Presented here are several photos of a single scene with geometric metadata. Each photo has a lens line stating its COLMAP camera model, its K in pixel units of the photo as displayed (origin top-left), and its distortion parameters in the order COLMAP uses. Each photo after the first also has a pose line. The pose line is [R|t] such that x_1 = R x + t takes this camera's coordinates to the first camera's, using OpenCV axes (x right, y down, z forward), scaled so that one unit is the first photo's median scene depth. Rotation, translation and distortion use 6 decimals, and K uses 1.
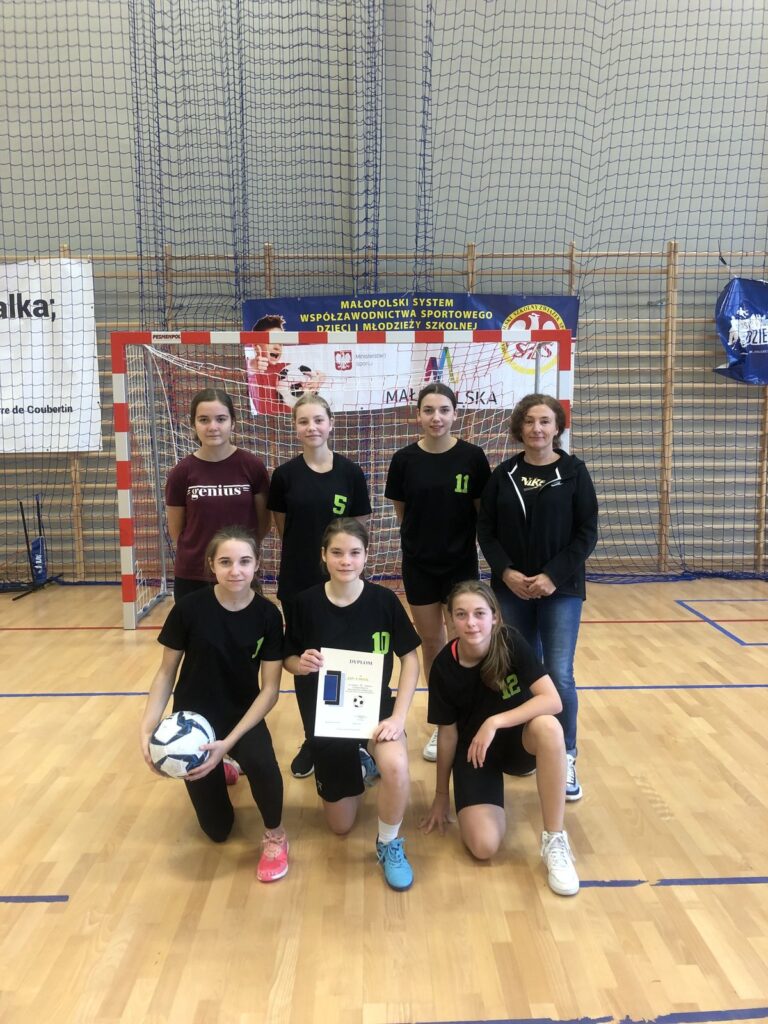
lens RADIAL K [[832.5, 0, 382.1], [0, 832.5, 516.4], [0, 0, 1]] dist [0.017217, 0.007614]
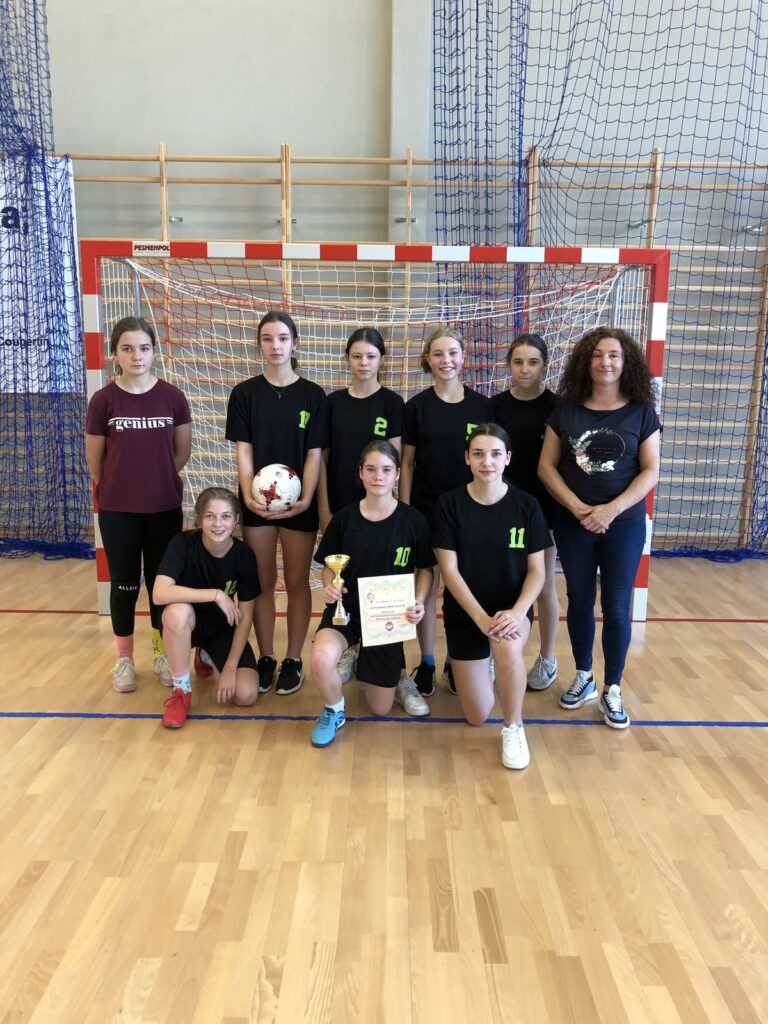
lens RADIAL K [[832.5, 0, 392.0], [0, 832.5, 516.2], [0, 0, 1]] dist [0.017217, 0.007614]
pose [[0.999689, 0.023812, -0.007379, -0.021904], [-0.023308, 0.997792, 0.062195, -0.018439], [0.008844, -0.062003, 0.998037, 0.207908]]
